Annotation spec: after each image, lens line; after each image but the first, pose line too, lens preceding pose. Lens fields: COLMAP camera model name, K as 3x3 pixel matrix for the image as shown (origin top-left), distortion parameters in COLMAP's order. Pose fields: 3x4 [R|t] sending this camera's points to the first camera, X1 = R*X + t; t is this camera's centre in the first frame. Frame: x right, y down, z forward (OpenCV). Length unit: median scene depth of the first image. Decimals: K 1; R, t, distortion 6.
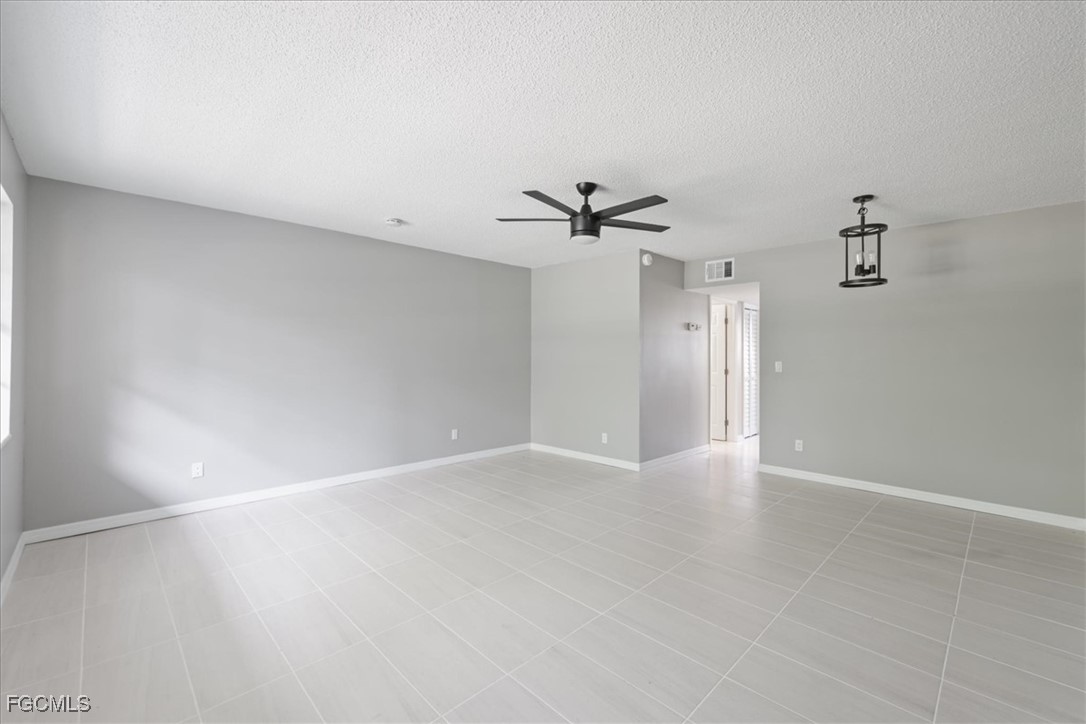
lens RADIAL K [[456.4, 0, 540.2], [0, 456.4, 356.6], [0, 0, 1]] dist [0.000658, 0.000170]
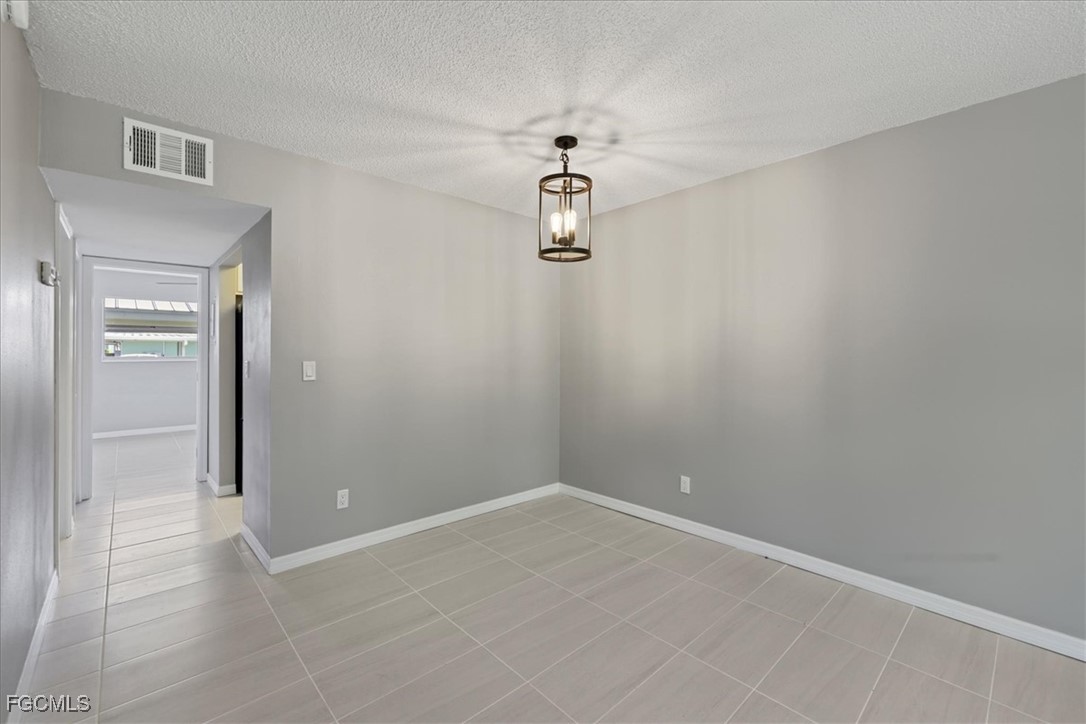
lens RADIAL K [[456.4, 0, 540.2], [0, 456.4, 356.6], [0, 0, 1]] dist [0.000658, 0.000170]
pose [[0.038942, -0.011831, 0.999171, -0.028079], [-0.002254, 0.999926, 0.011928, -0.002852], [-0.999239, -0.002716, 0.038912, 0.644263]]
